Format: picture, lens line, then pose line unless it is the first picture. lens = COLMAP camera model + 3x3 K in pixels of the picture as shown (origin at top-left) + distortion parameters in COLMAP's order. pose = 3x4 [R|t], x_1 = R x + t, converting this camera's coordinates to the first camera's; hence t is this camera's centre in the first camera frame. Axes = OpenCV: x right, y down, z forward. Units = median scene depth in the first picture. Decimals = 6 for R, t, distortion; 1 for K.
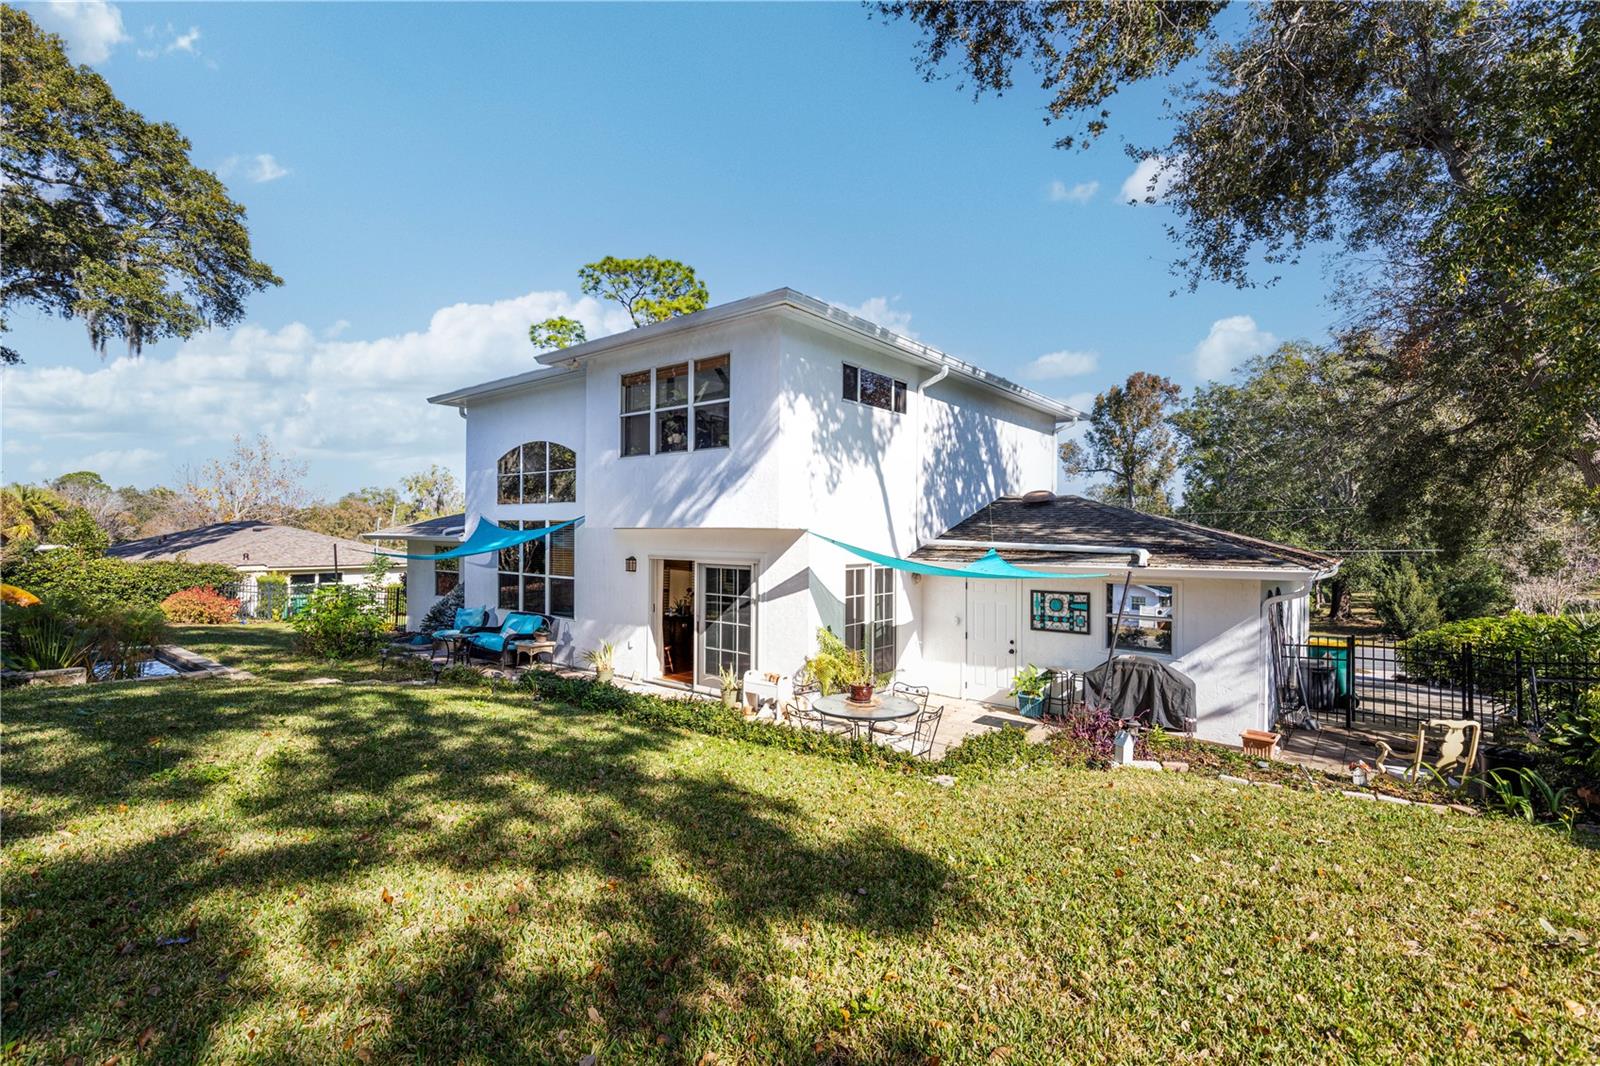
lens RADIAL K [[717.7, 0, 797.1], [0, 717.7, 532.4], [0, 0, 1]] dist [0.013700, -0.005589]
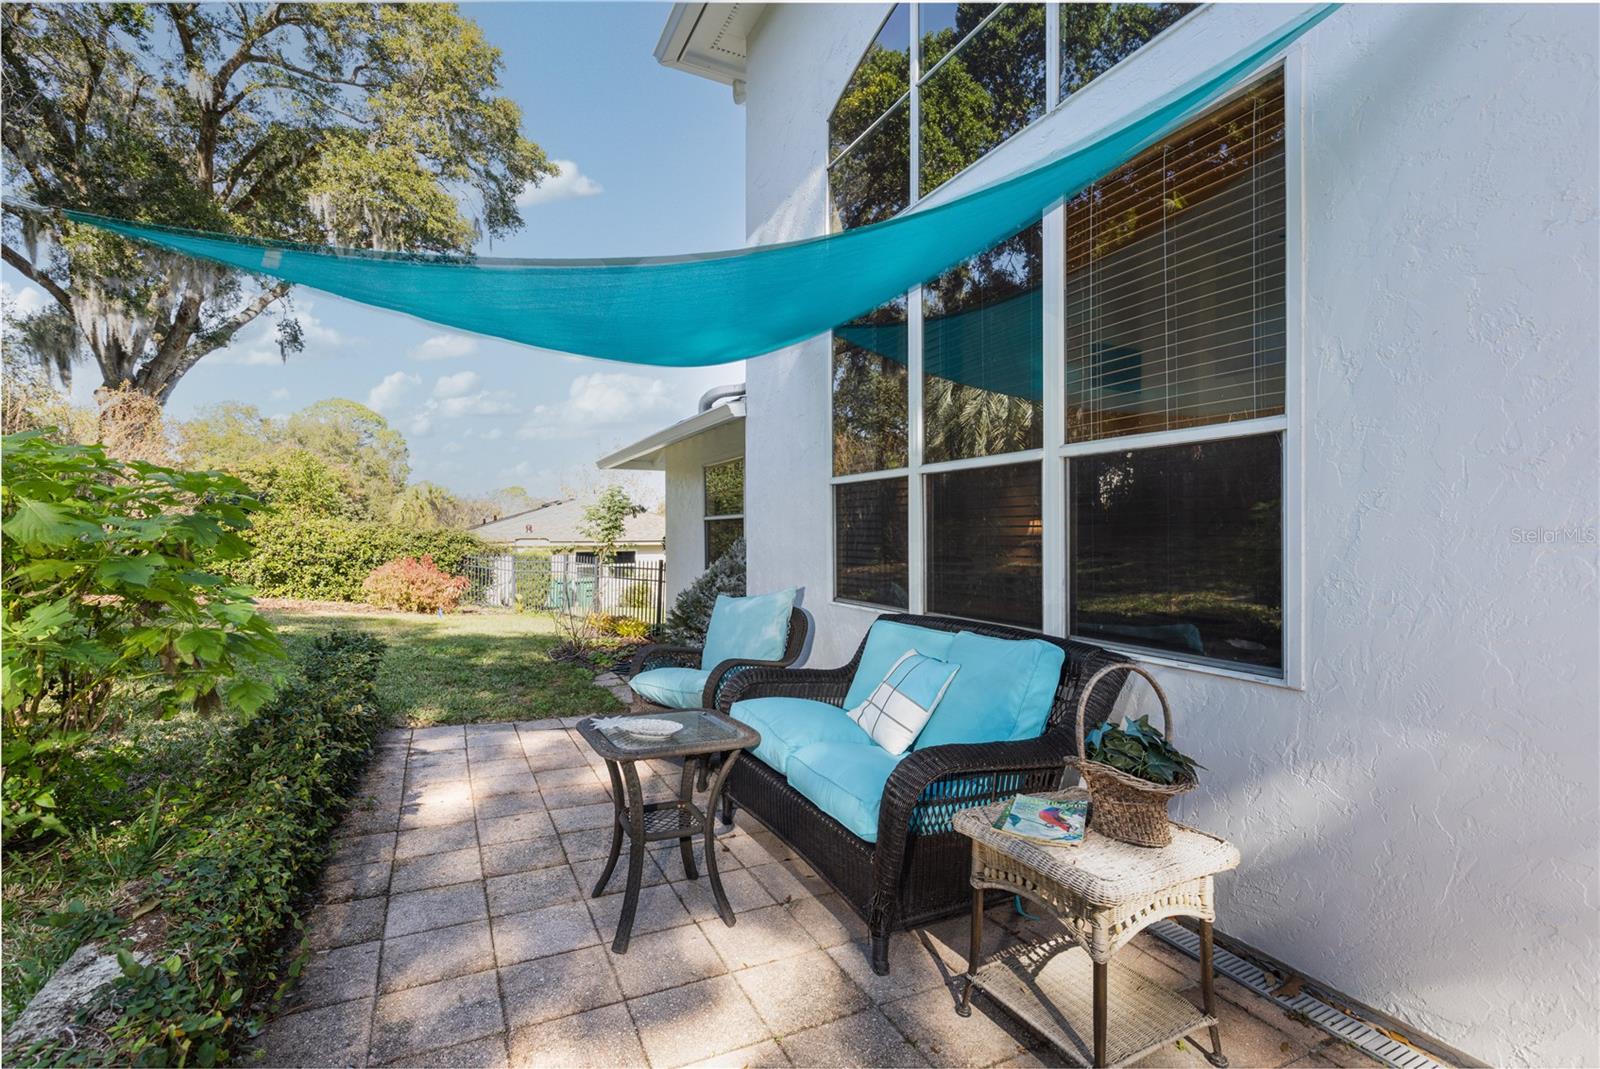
lens RADIAL K [[728.8, 0, 795.4], [0, 728.8, 535.9], [0, 0, 1]] dist [0.003006, 0.000520]
pose [[0.912765, -0.008570, -0.408396, -0.314879], [0.011380, 0.999925, 0.004452, 0.079837], [0.408327, -0.008711, 0.912794, 0.738443]]
